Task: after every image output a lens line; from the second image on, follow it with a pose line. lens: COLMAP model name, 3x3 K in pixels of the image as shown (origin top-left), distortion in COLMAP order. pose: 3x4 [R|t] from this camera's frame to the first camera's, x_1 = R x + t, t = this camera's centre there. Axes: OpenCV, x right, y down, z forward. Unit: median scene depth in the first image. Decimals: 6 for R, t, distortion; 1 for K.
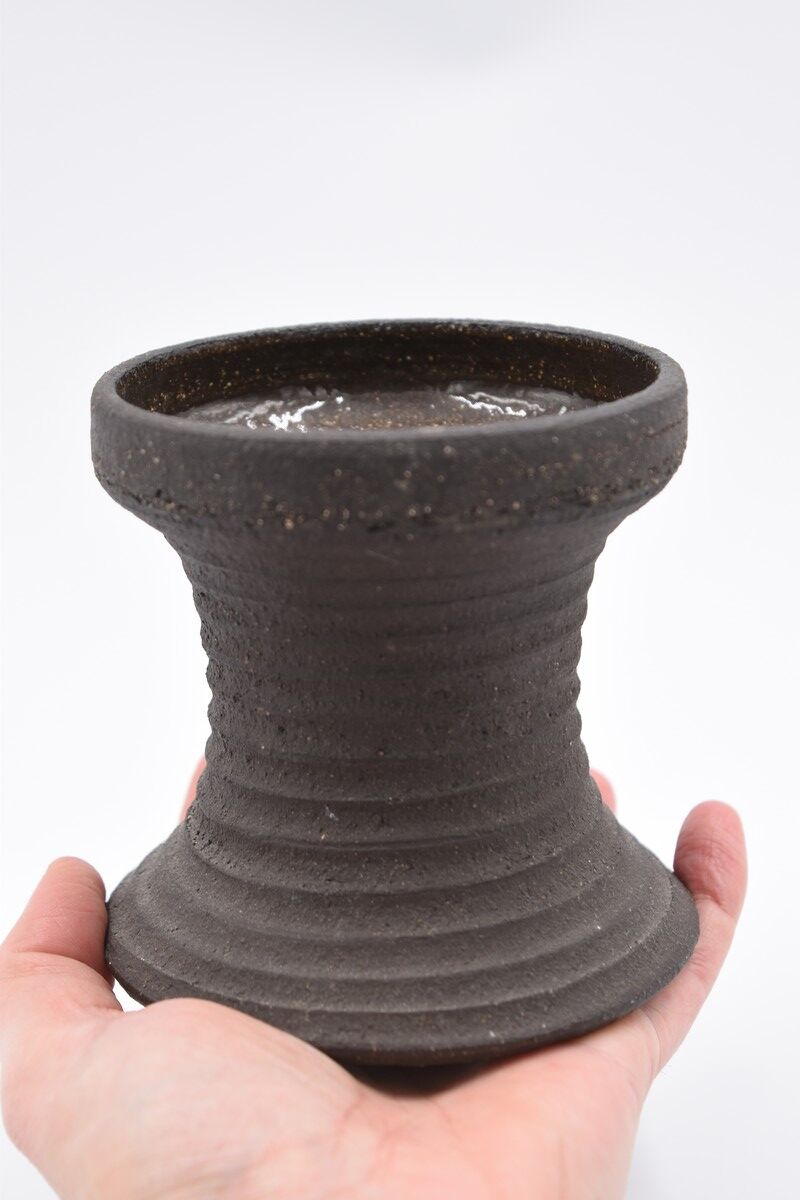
lens RADIAL K [[2640.8, 0, 398.7], [0, 2640.8, 604.2], [0, 0, 1]] dist [0.097556, 0.000000]
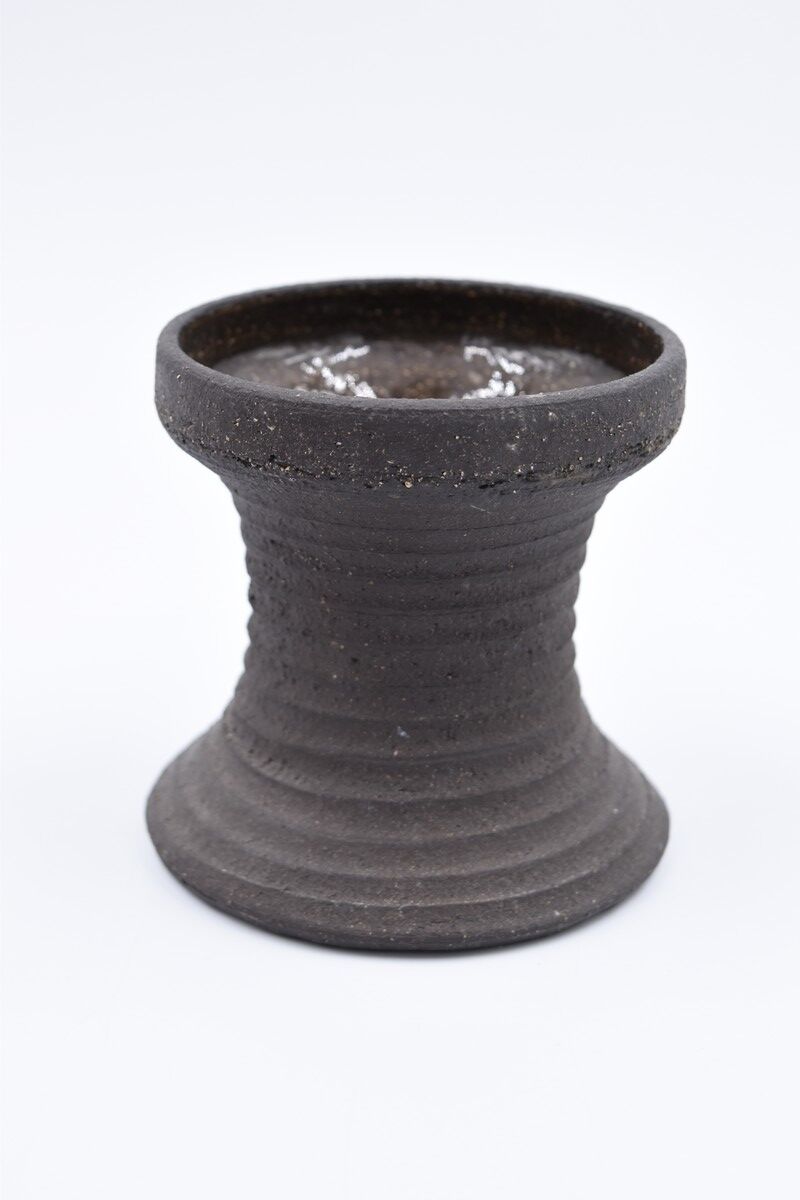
lens RADIAL K [[2193.8, 0, 400.2], [0, 2193.8, 594.2], [0, 0, 1]] dist [0.022852, 0.000000]
pose [[0.960604, -0.054023, 0.272618, -0.280067], [0.032831, 0.996115, 0.081709, -0.056261], [-0.275973, -0.069540, 0.958646, 0.107370]]
